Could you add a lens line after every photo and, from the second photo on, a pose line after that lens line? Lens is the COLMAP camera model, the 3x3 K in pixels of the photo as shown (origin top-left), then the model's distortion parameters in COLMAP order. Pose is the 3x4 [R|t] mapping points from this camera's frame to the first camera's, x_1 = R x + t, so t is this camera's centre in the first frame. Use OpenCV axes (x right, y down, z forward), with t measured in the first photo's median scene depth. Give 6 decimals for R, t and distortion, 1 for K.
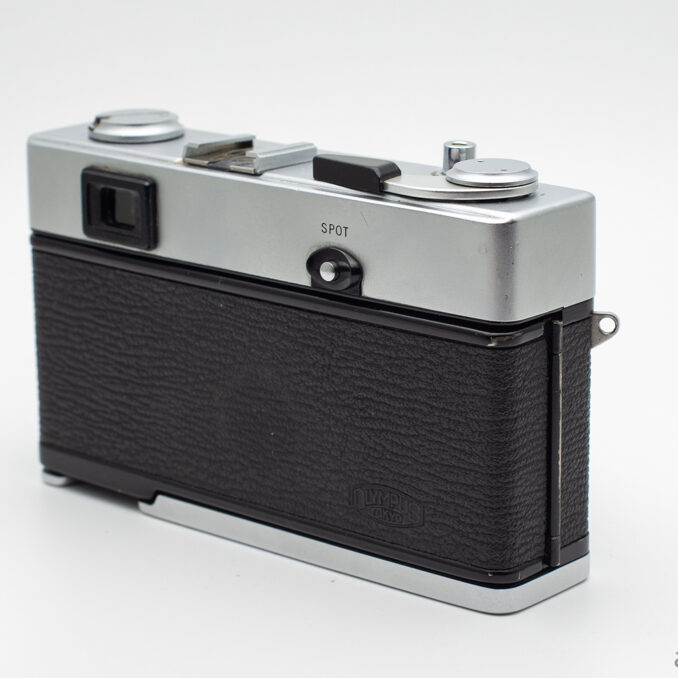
lens RADIAL K [[2479.9, 0, 339.0], [0, 2479.9, 339.0], [0, 0, 1]] dist [0.100422, -1.126800]
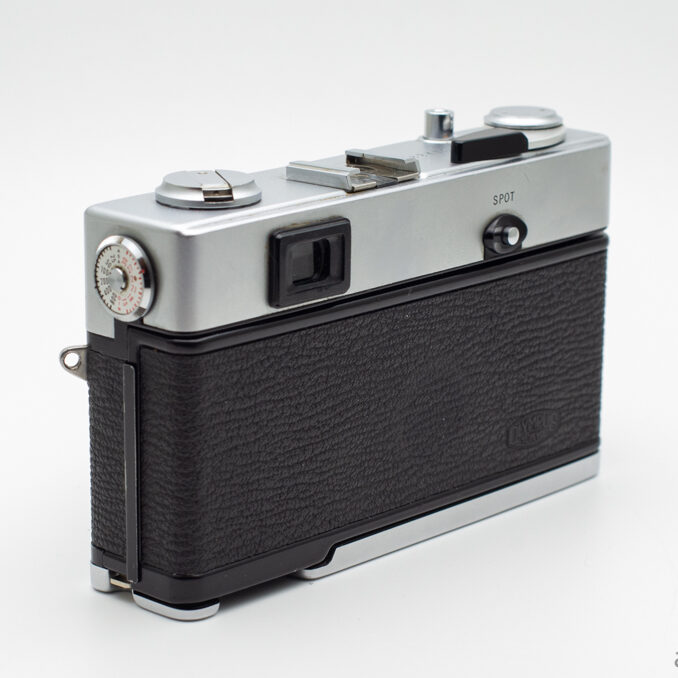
lens RADIAL K [[2479.9, 0, 339.0], [0, 2479.9, 339.0], [0, 0, 1]] dist [0.100422, -1.126800]
pose [[0.055526, -0.245328, 0.967849, -1.065425], [0.270323, 0.936835, 0.221958, -0.244915], [-0.961167, 0.249308, 0.118337, 0.939028]]
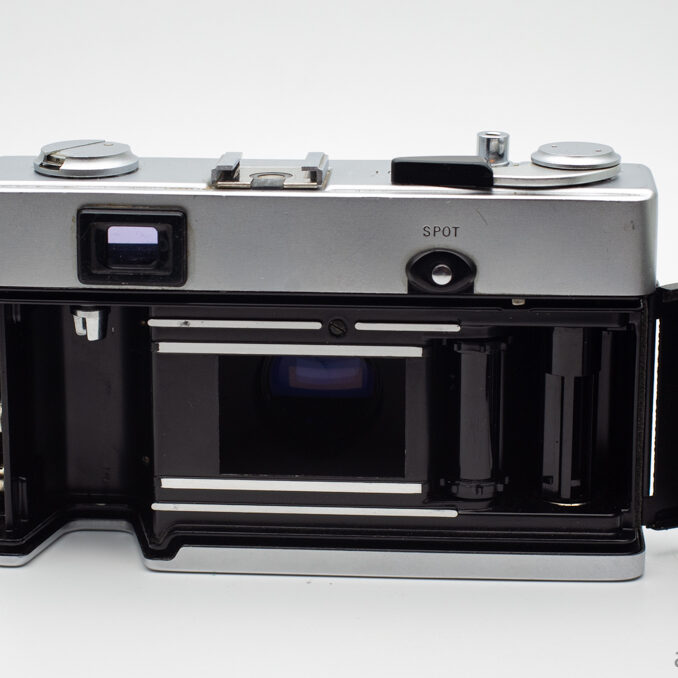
lens RADIAL K [[2479.9, 0, 339.0], [0, 2479.9, 339.0], [0, 0, 1]] dist [0.100422, -1.126800]
pose [[0.809285, -0.148308, 0.568386, -0.588515], [0.151339, 0.987580, 0.042207, -0.048685], [-0.567586, 0.051862, 0.821679, 0.214092]]
